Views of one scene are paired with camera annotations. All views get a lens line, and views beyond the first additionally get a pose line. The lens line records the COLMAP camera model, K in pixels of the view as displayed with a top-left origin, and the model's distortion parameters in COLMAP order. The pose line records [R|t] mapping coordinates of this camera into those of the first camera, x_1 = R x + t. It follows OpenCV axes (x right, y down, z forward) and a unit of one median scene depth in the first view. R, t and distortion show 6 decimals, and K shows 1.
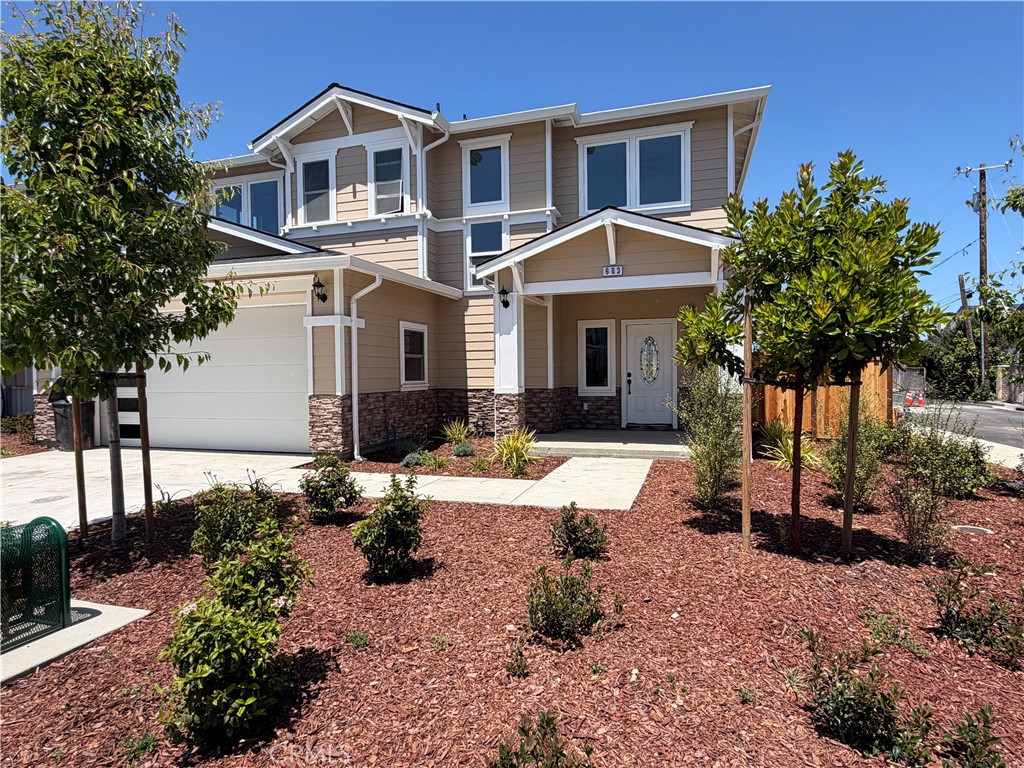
lens RADIAL K [[553.7, 0, 512.7], [0, 553.7, 380.4], [0, 0, 1]] dist [-0.000323, 0.001939]
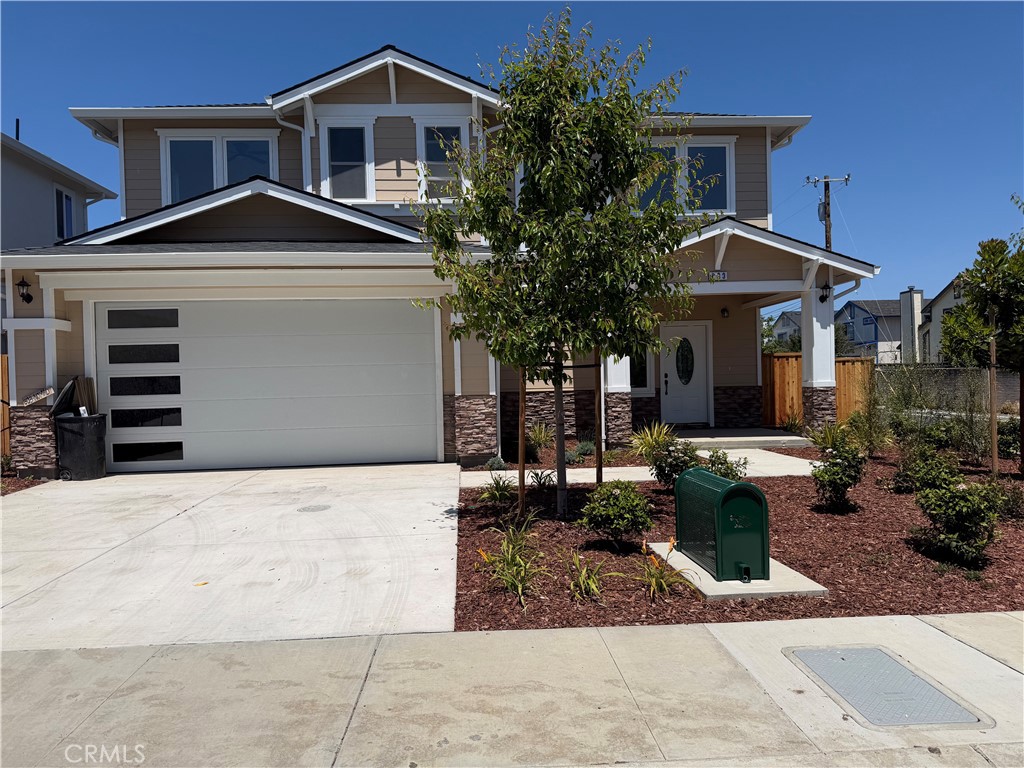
lens RADIAL K [[718.7, 0, 511.5], [0, 718.7, 388.4], [0, 0, 1]] dist [0.039651, -0.041324]
pose [[0.933087, -0.014963, 0.359341, -0.541813], [0.019303, 0.999778, -0.008491, 0.020015], [-0.359134, 0.014859, 0.933168, -0.125757]]
